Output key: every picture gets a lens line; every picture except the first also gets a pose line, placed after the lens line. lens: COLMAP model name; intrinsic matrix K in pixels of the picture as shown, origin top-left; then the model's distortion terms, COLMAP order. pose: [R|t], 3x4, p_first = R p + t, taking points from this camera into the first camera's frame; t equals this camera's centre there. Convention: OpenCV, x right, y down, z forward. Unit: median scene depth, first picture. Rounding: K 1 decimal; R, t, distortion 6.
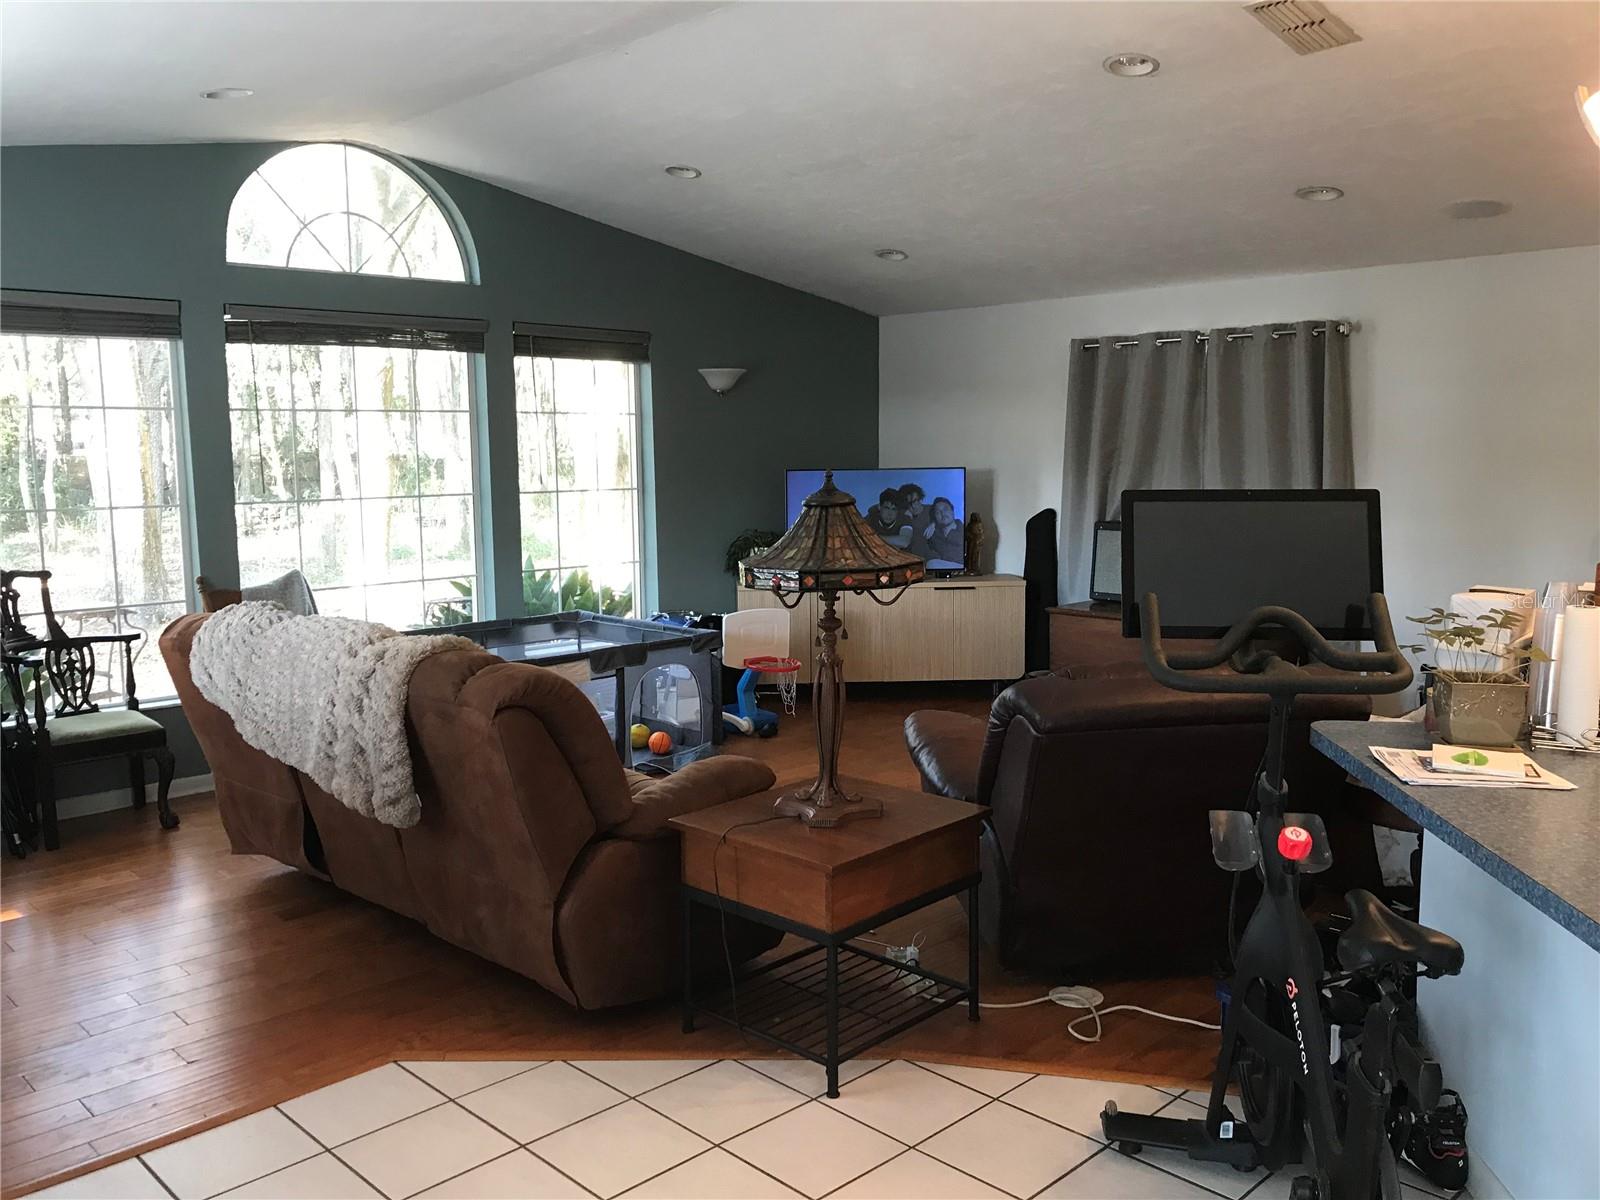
lens RADIAL K [[1304.0, 0, 800.0], [0, 1304.0, 600.0], [0, 0, 1]] dist [0.030856, -0.009631]
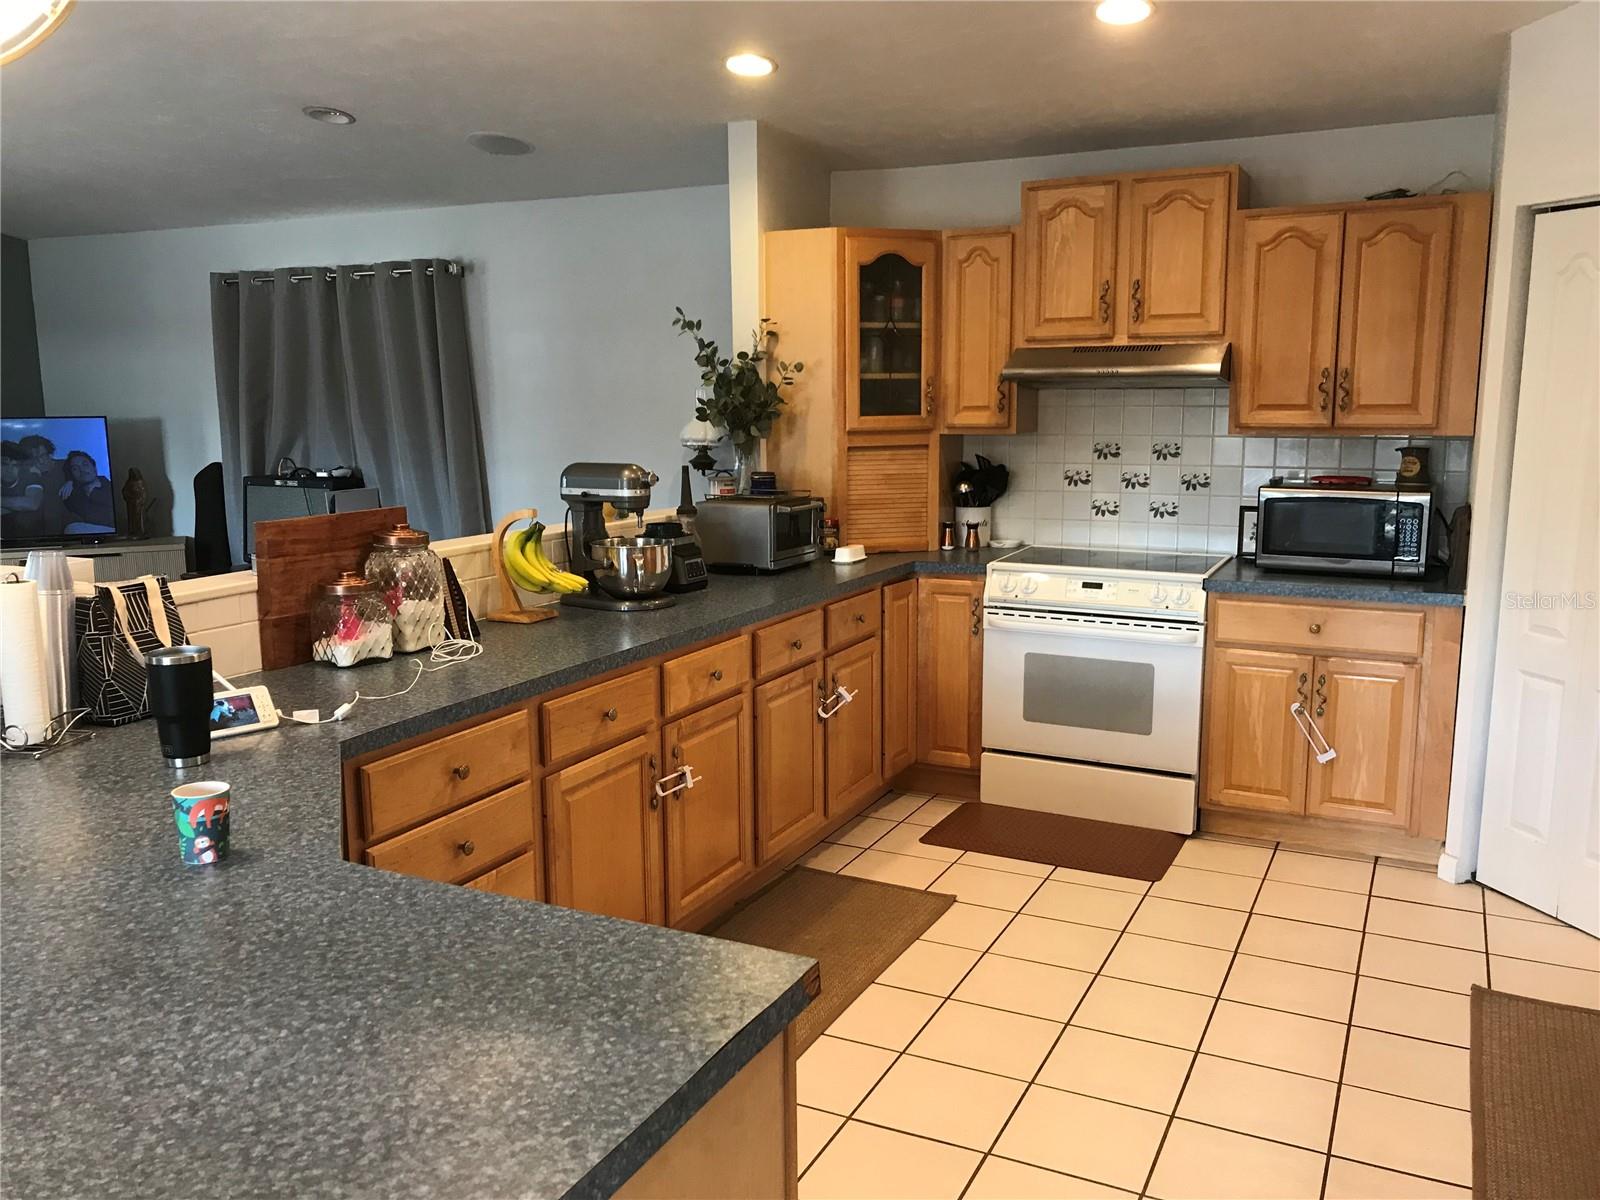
lens RADIAL K [[1311.5, 0, 800.0], [0, 1311.5, 600.0], [0, 0, 1]] dist [0.013321, 0.000630]
pose [[0.942013, -0.050396, 0.331771, 0.343538], [0.037634, 0.998288, 0.044784, -0.001247], [-0.333460, -0.029701, 0.942296, 0.013887]]
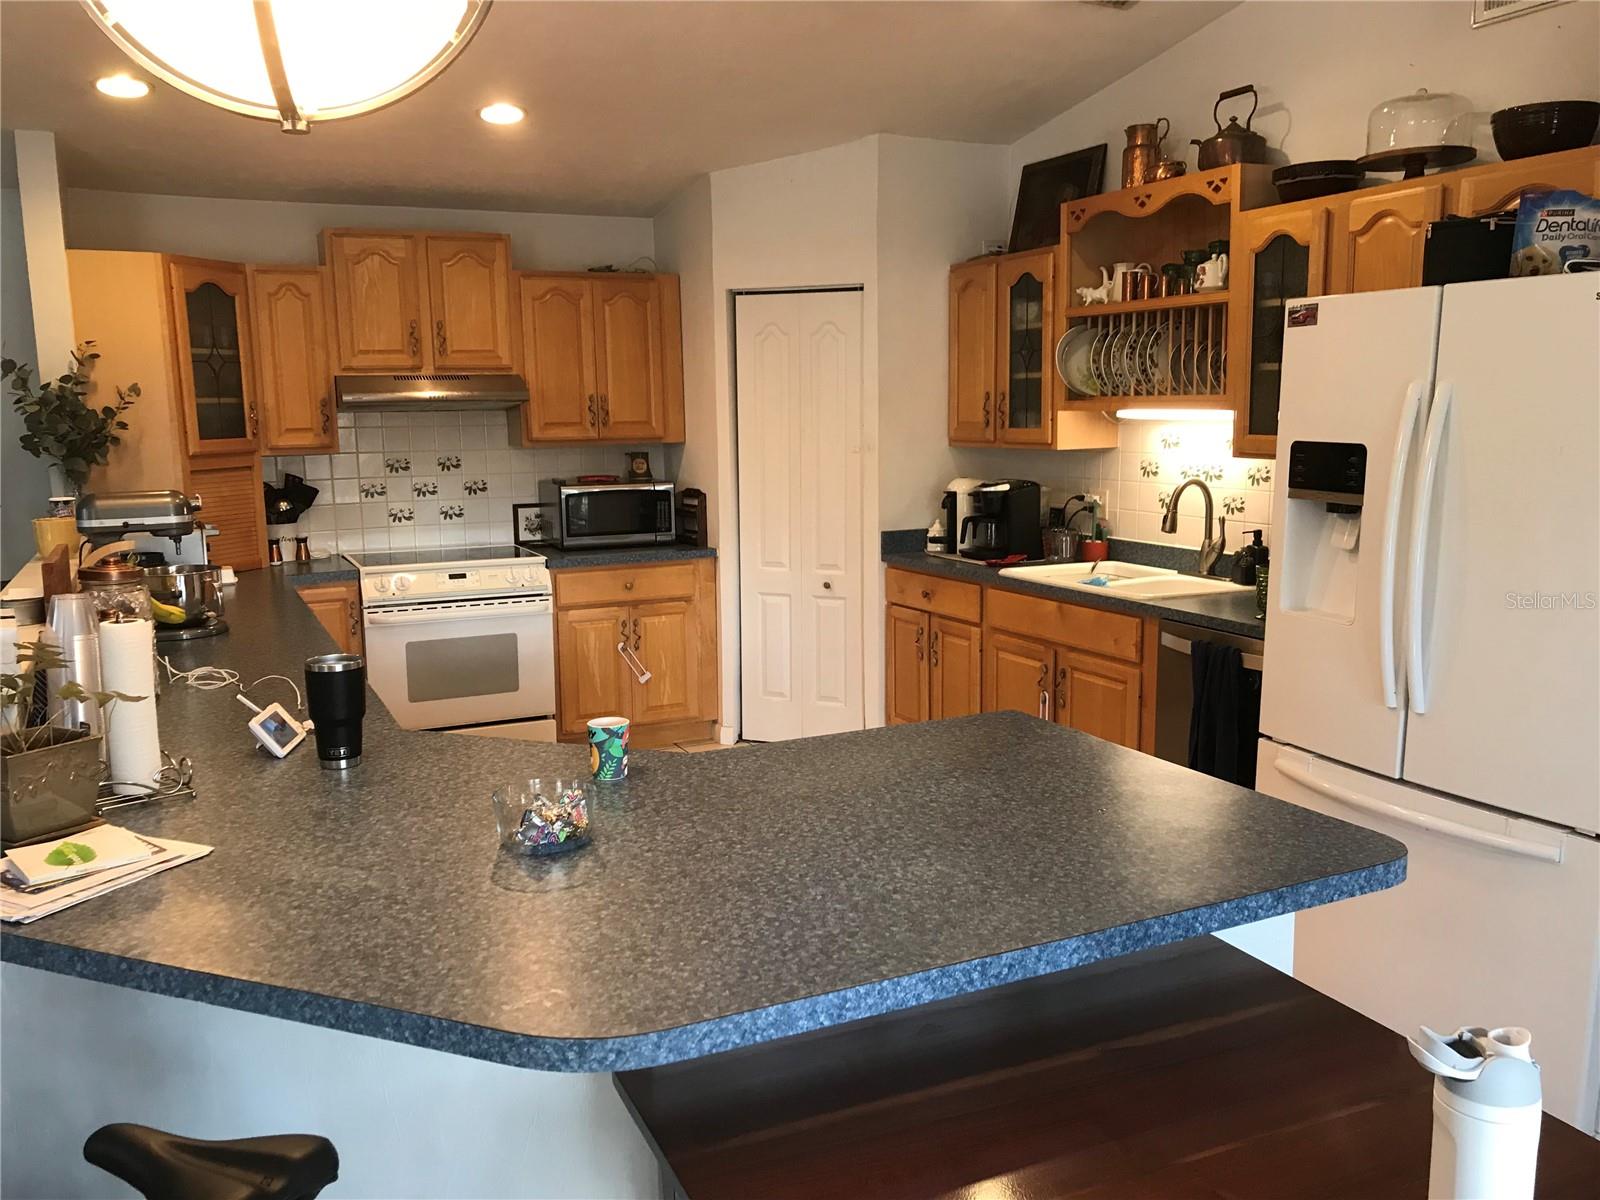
lens RADIAL K [[1311.5, 0, 800.0], [0, 1311.5, 600.0], [0, 0, 1]] dist [0.013321, 0.000630]
pose [[0.310582, -0.138486, 0.940405, -0.010560], [0.123572, 0.986817, 0.104509, -0.017745], [-0.942480, 0.083749, 0.323600, 0.153700]]
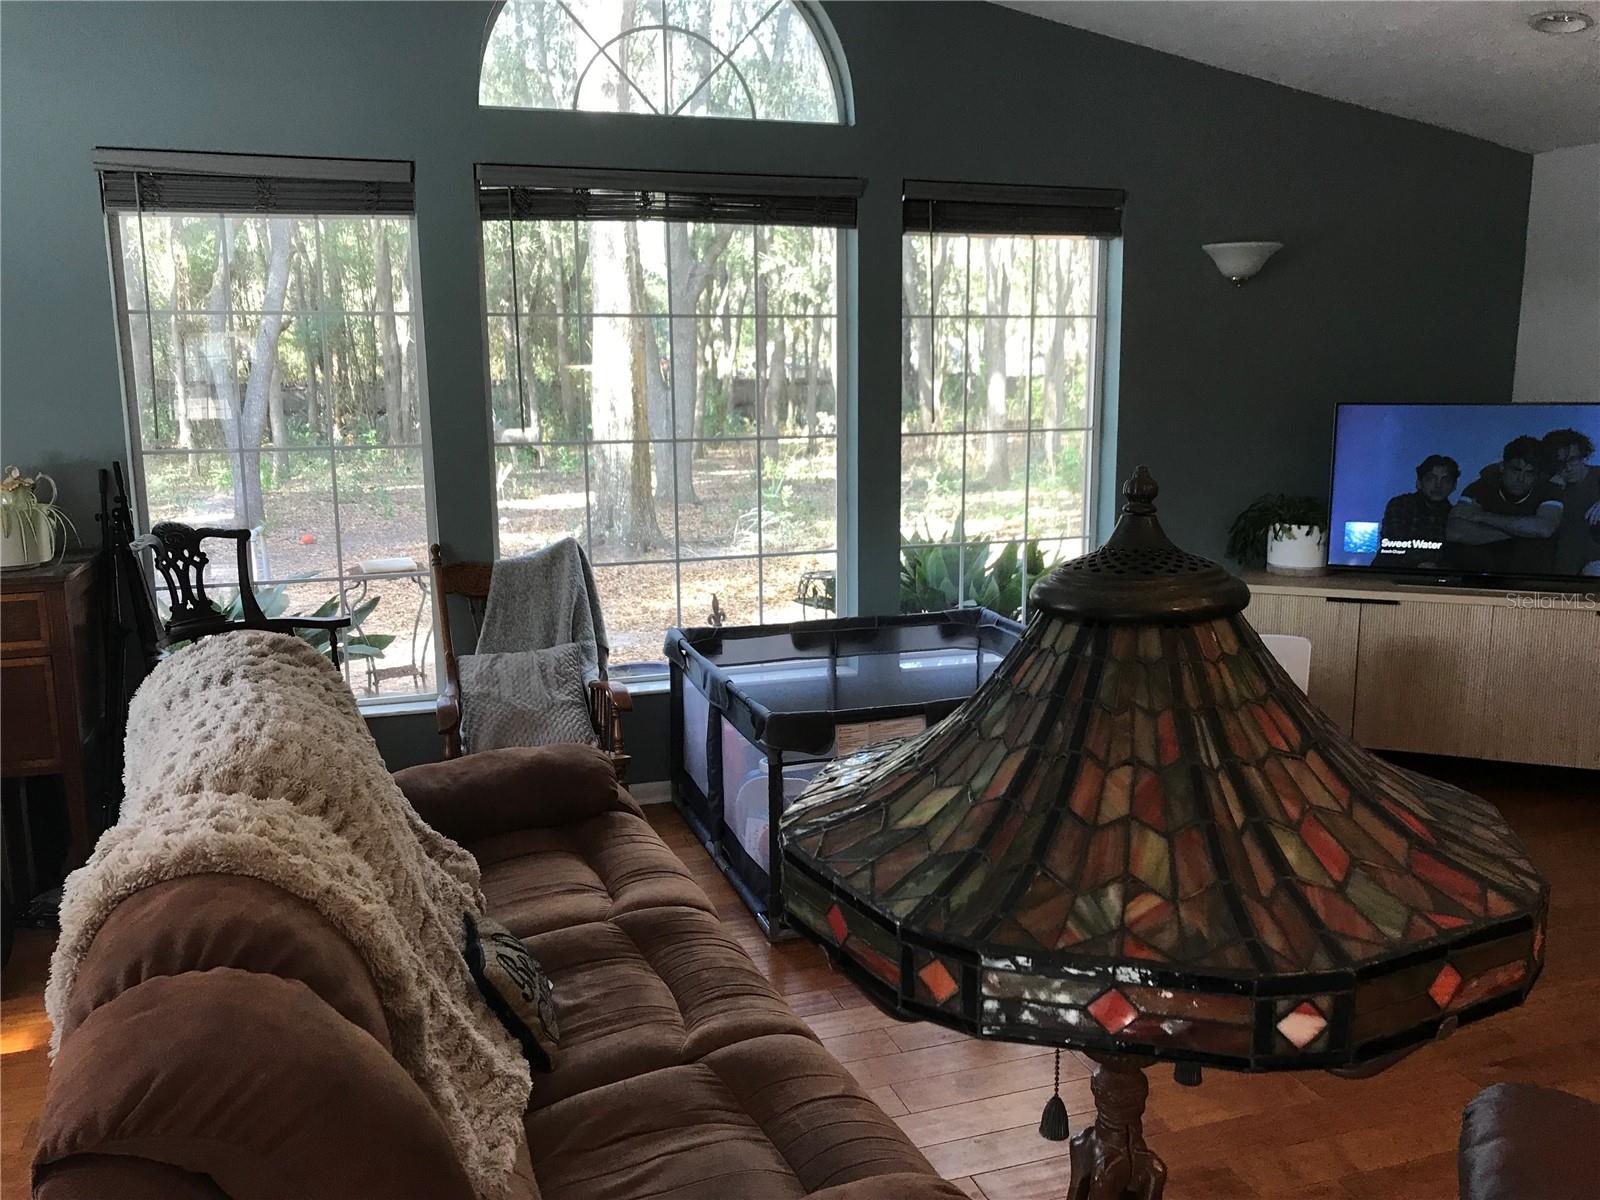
lens RADIAL K [[1316.0, 0, 795.4], [0, 1316.0, 588.3], [0, 0, 1]] dist [0.016740, 0.002457]
pose [[0.902125, 0.075557, -0.424807, 0.038953], [-0.053284, 0.996521, 0.064090, -0.048564], [0.428172, -0.035182, 0.903012, 0.398155]]
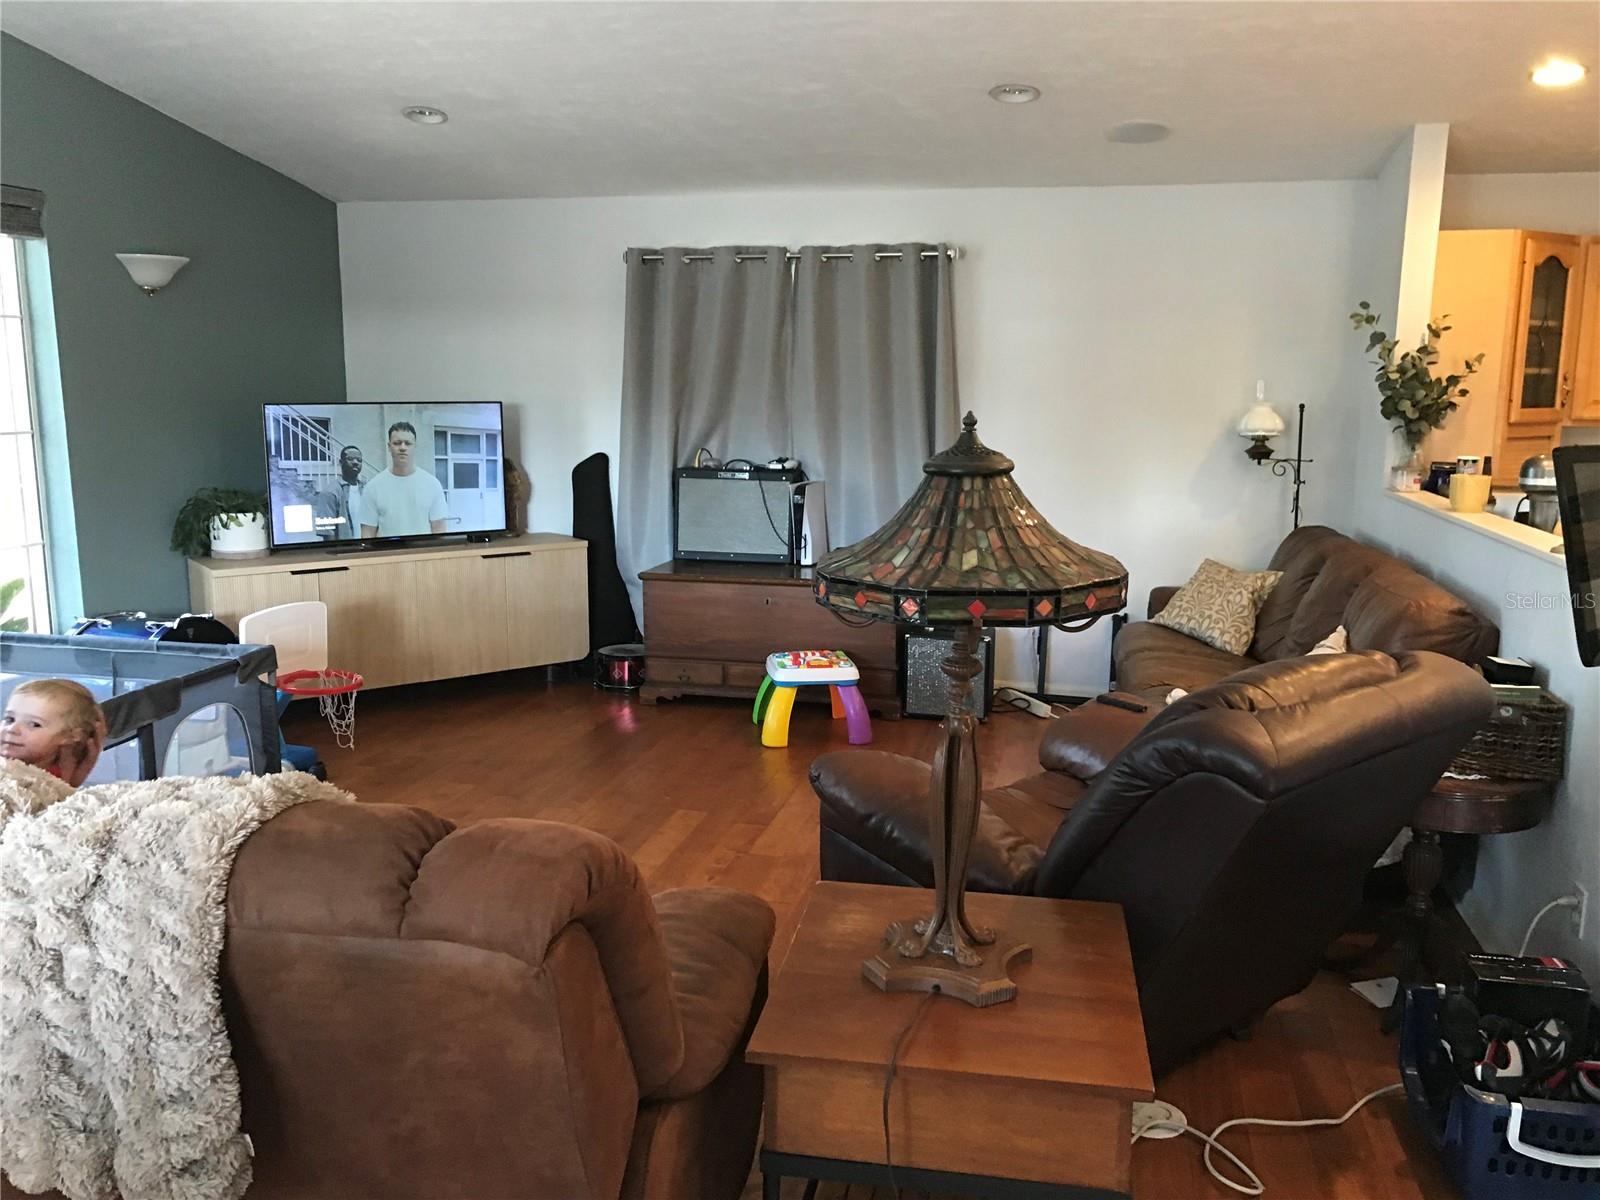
lens RADIAL K [[1314.3, 0, 807.8], [0, 1314.3, 598.8], [0, 0, 1]] dist [0.015529, -0.006321]
pose [[0.839705, -0.076142, 0.537678, -0.199894], [0.050015, 0.996757, 0.063044, -0.030396], [-0.540734, -0.026046, 0.840790, 0.286825]]
